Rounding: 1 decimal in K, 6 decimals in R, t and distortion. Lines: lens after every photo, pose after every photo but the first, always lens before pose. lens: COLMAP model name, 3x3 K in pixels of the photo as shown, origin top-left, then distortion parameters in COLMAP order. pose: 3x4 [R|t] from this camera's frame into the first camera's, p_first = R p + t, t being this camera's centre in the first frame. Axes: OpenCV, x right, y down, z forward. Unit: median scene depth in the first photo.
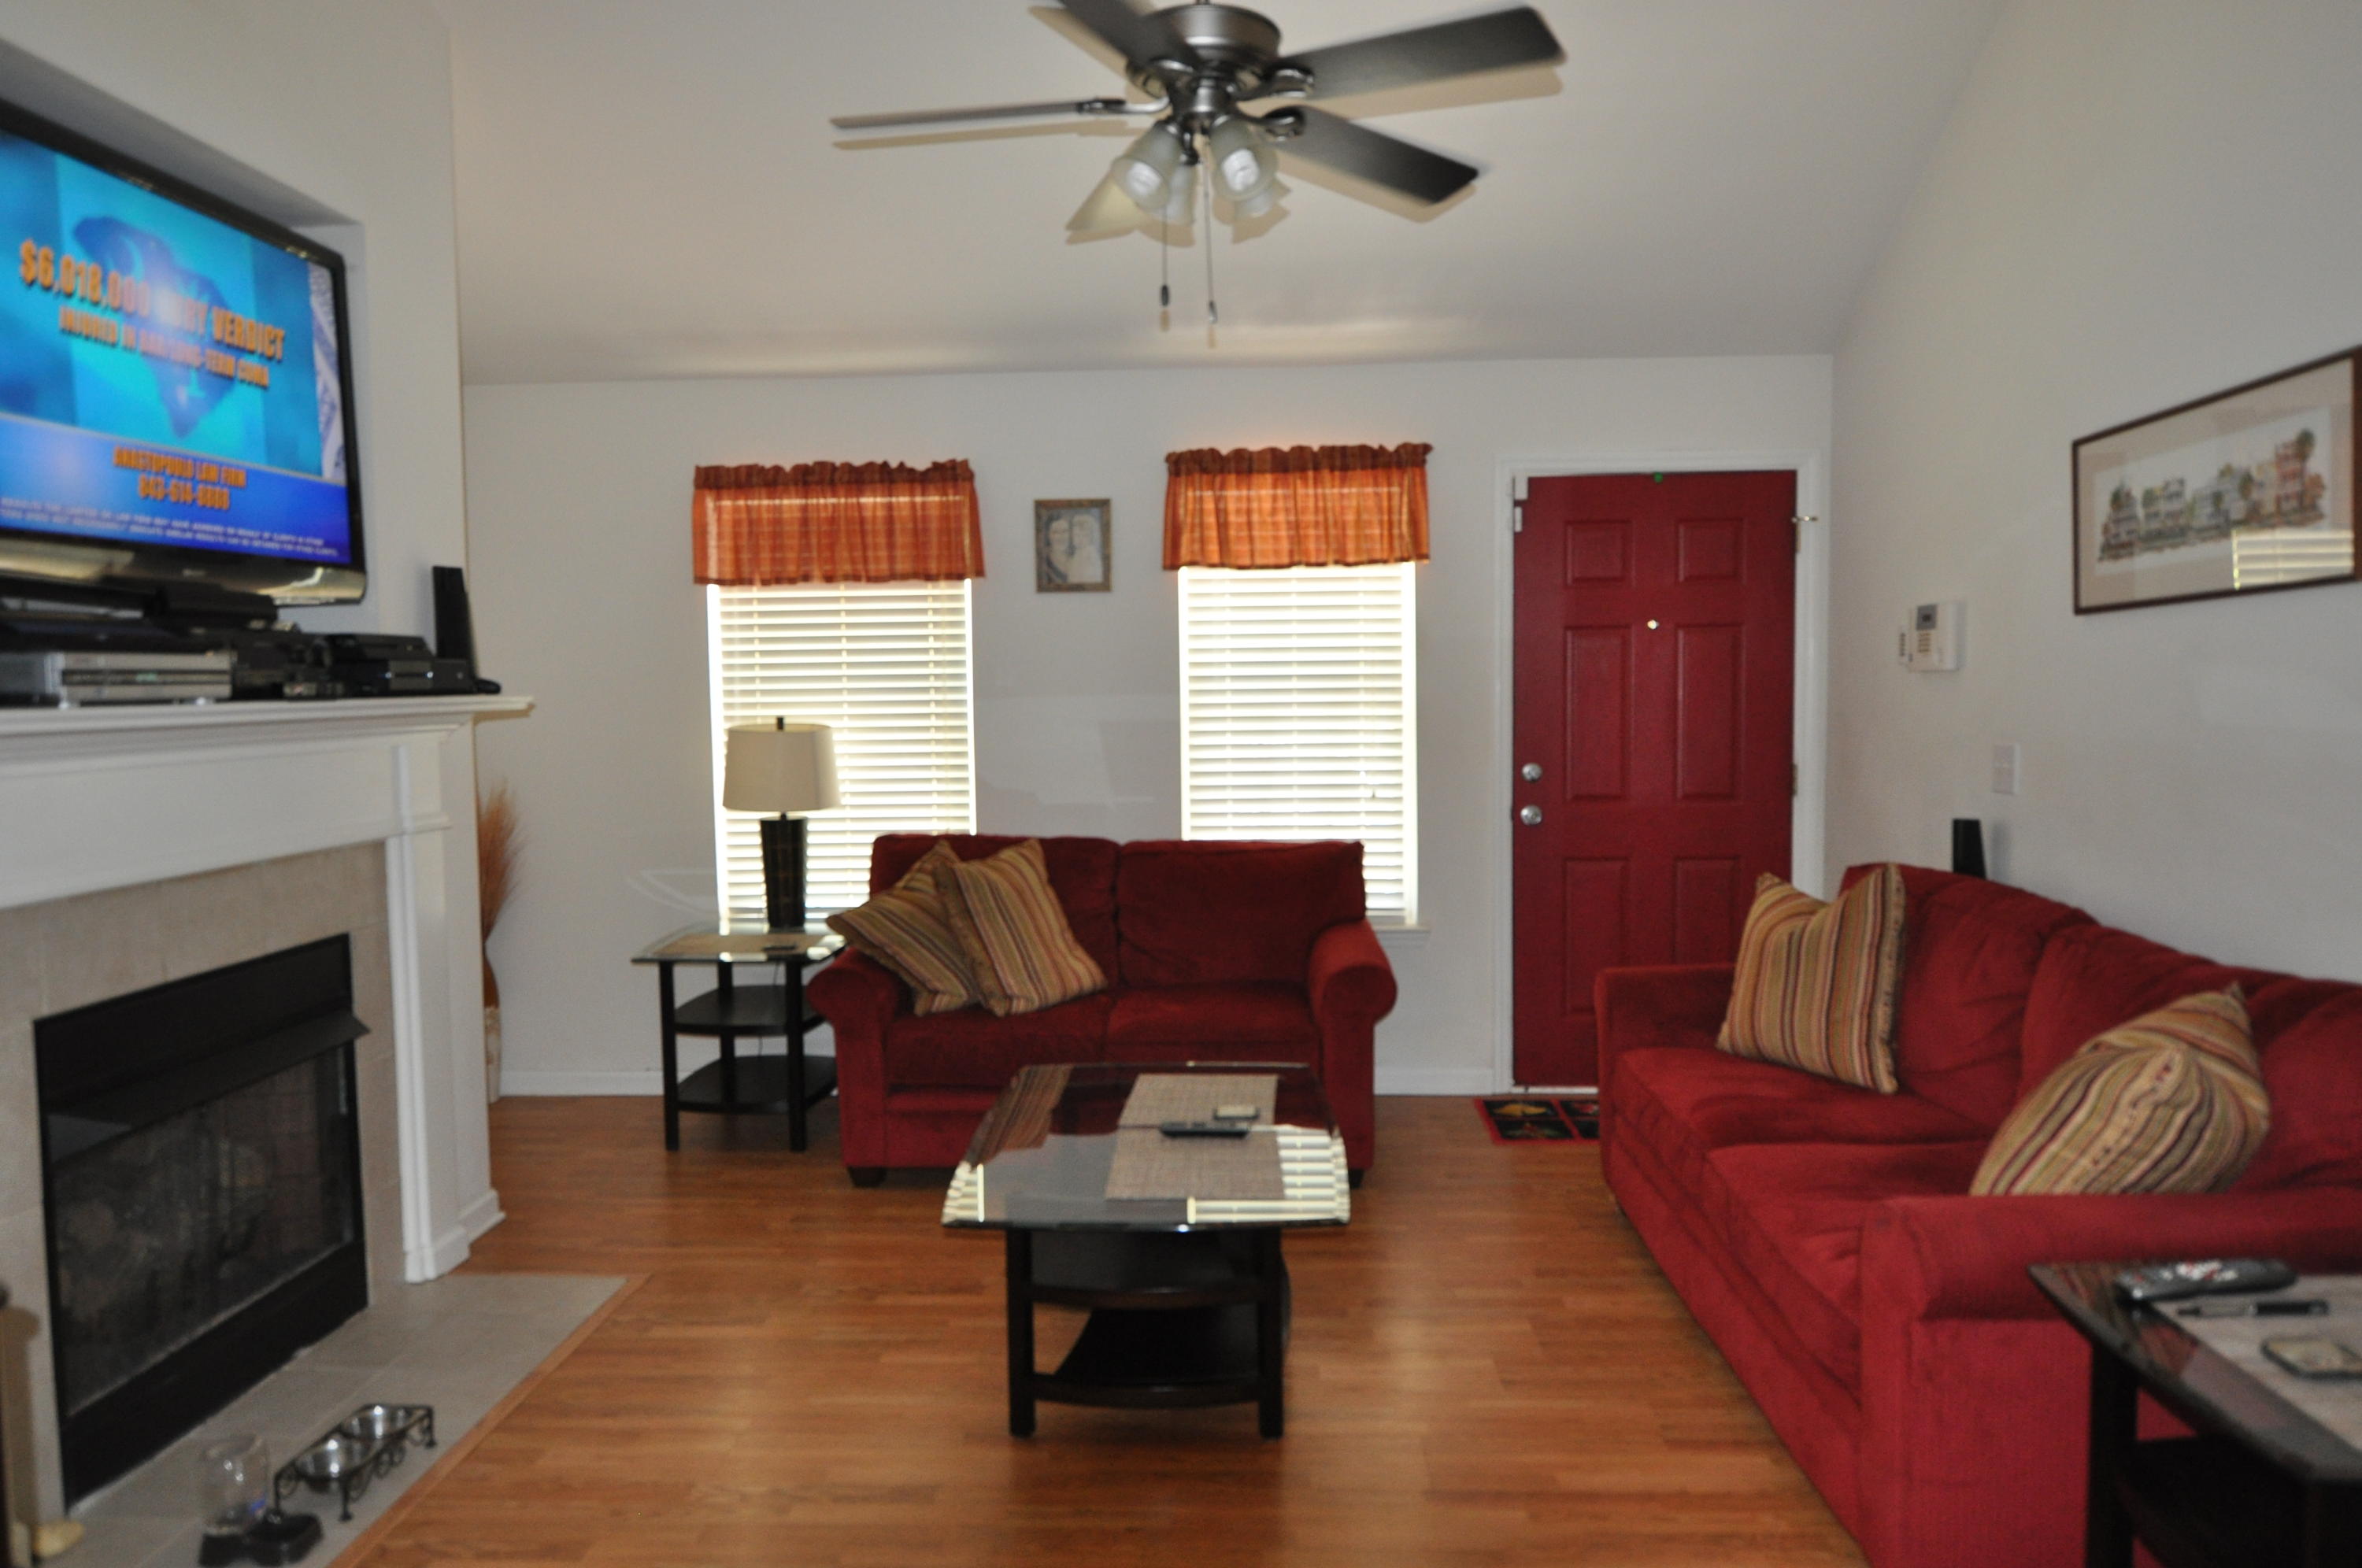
lens RADIAL K [[1567.9, 0, 1178.7], [0, 1567.9, 780.2], [0, 0, 1]] dist [-0.003520, -0.014020]
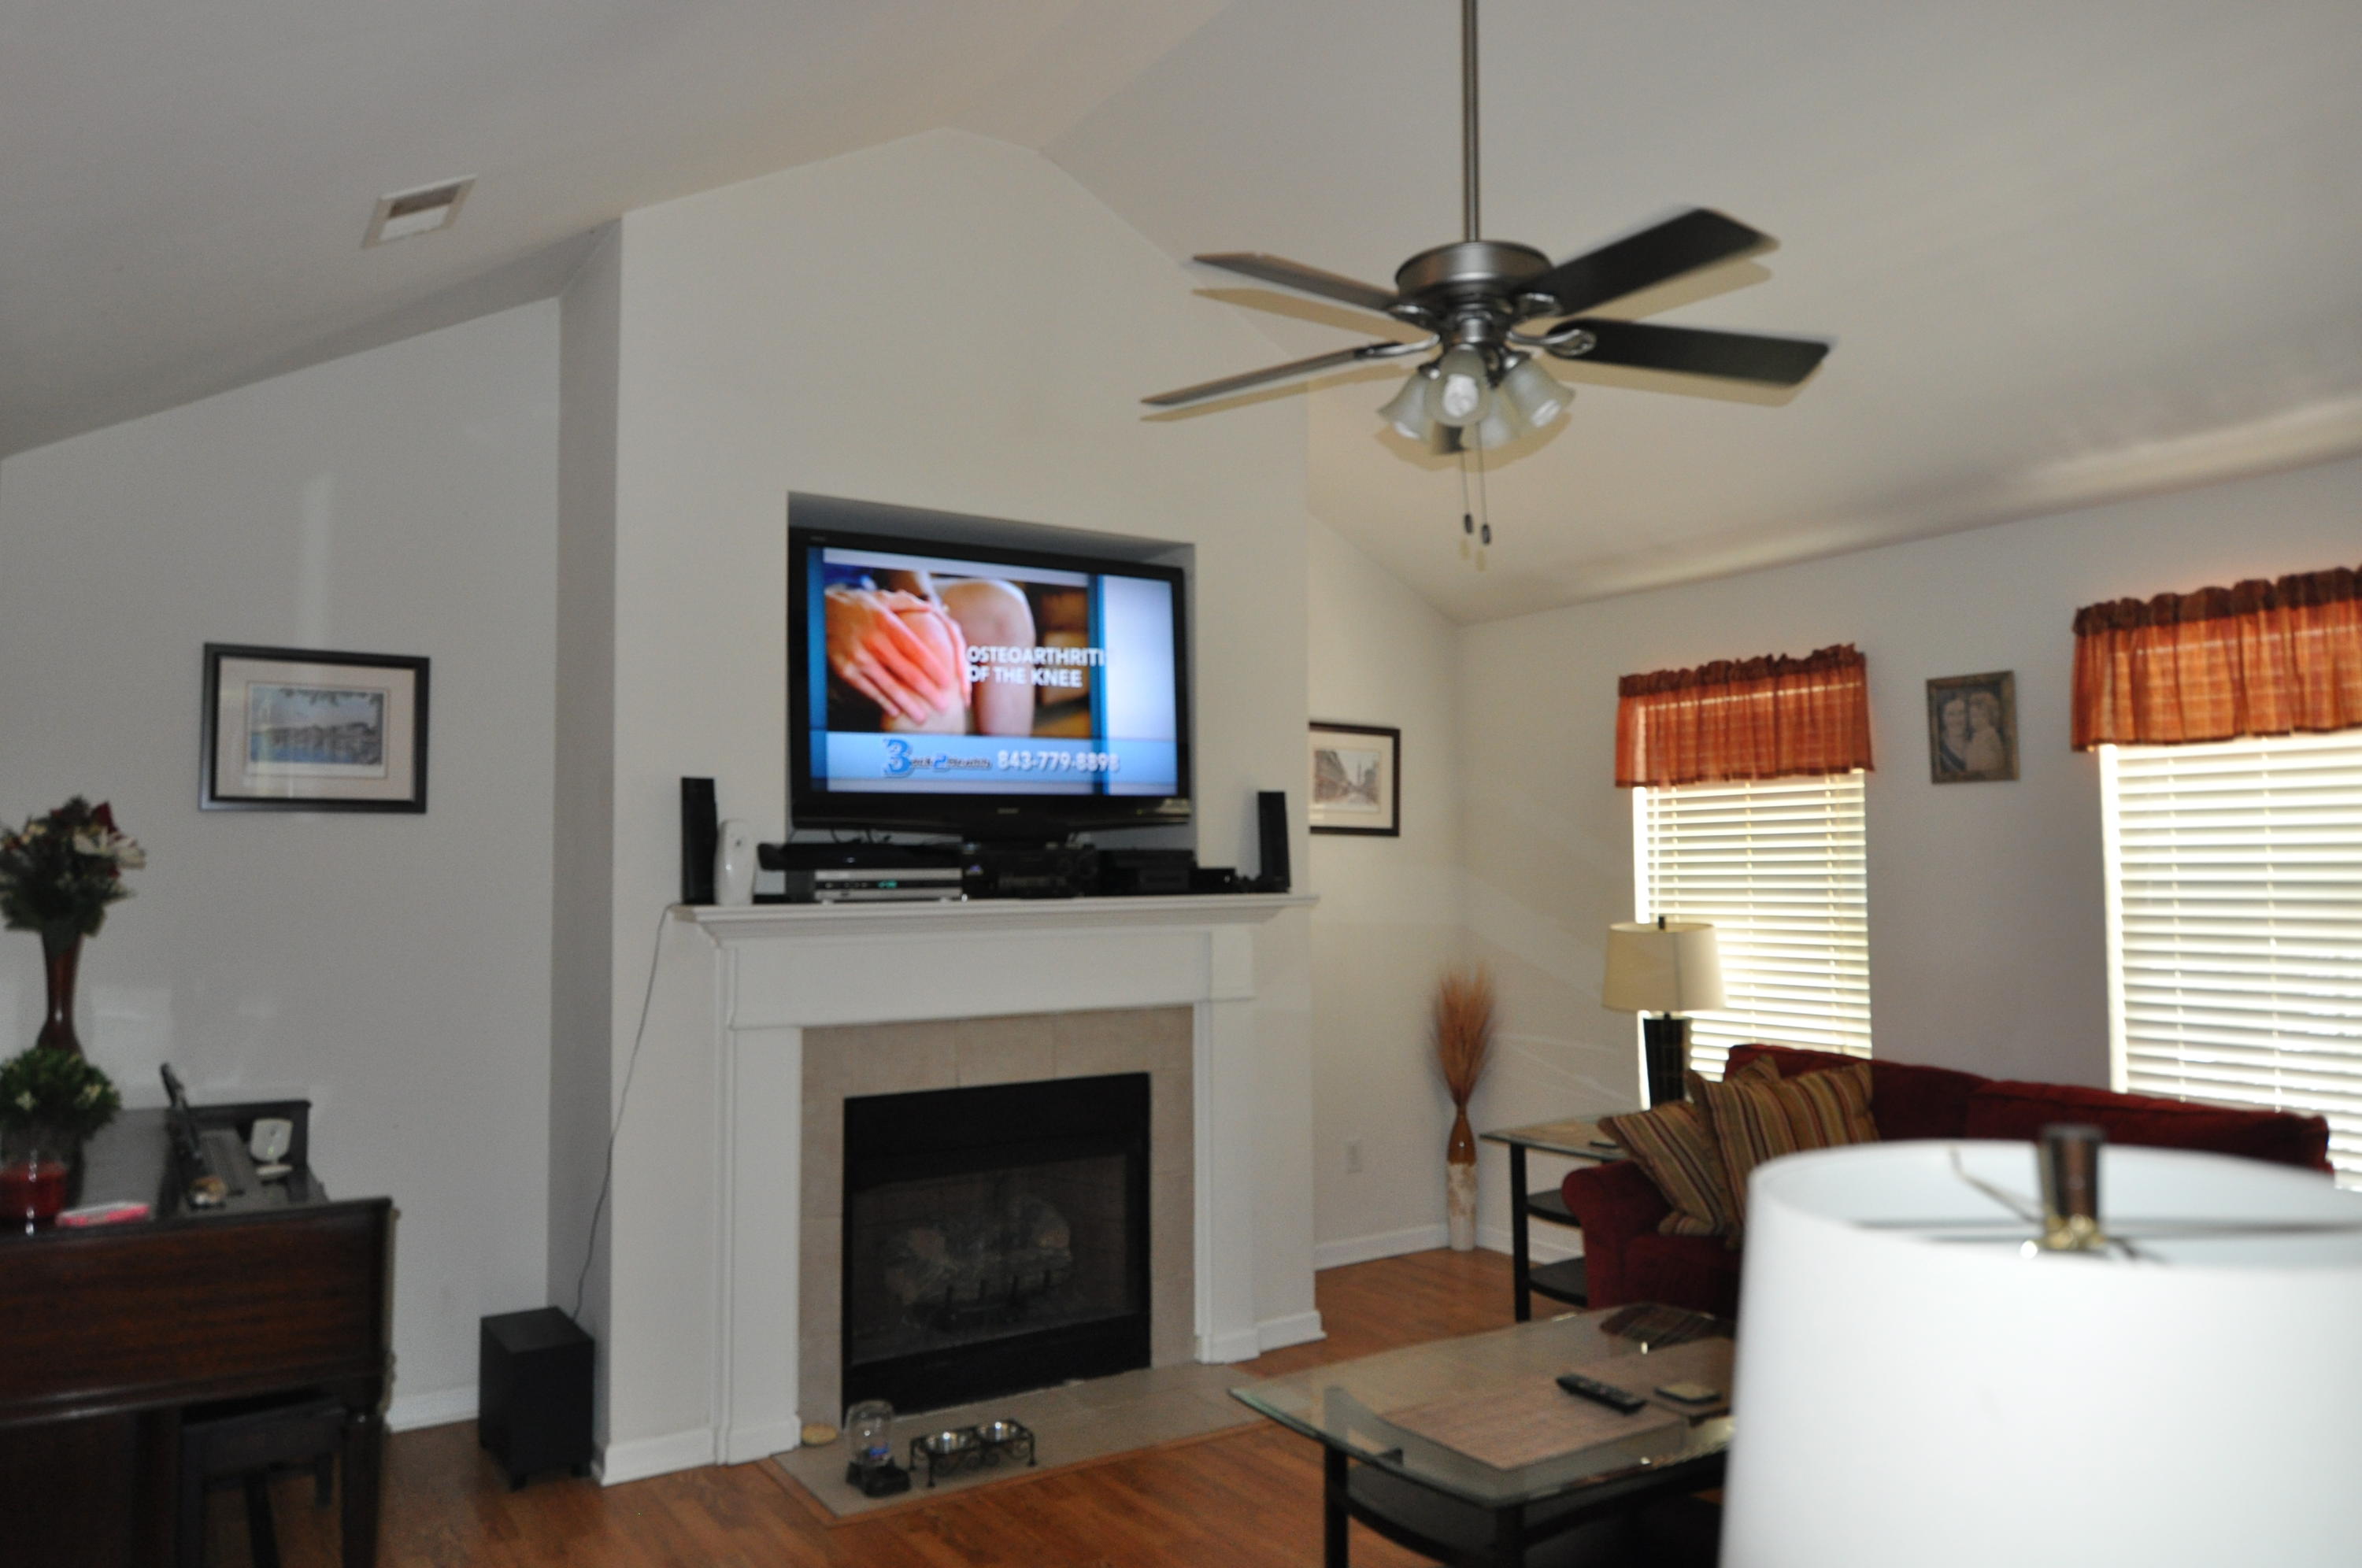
lens RADIAL K [[1567.9, 0, 1168.4], [0, 1567.9, 773.6], [0, 0, 1]] dist [-0.003520, -0.014020]
pose [[0.587357, -0.041387, -0.808269, 0.377367], [-0.052164, 0.994679, -0.088839, -0.025214], [0.807645, 0.094343, 0.582072, 0.144076]]
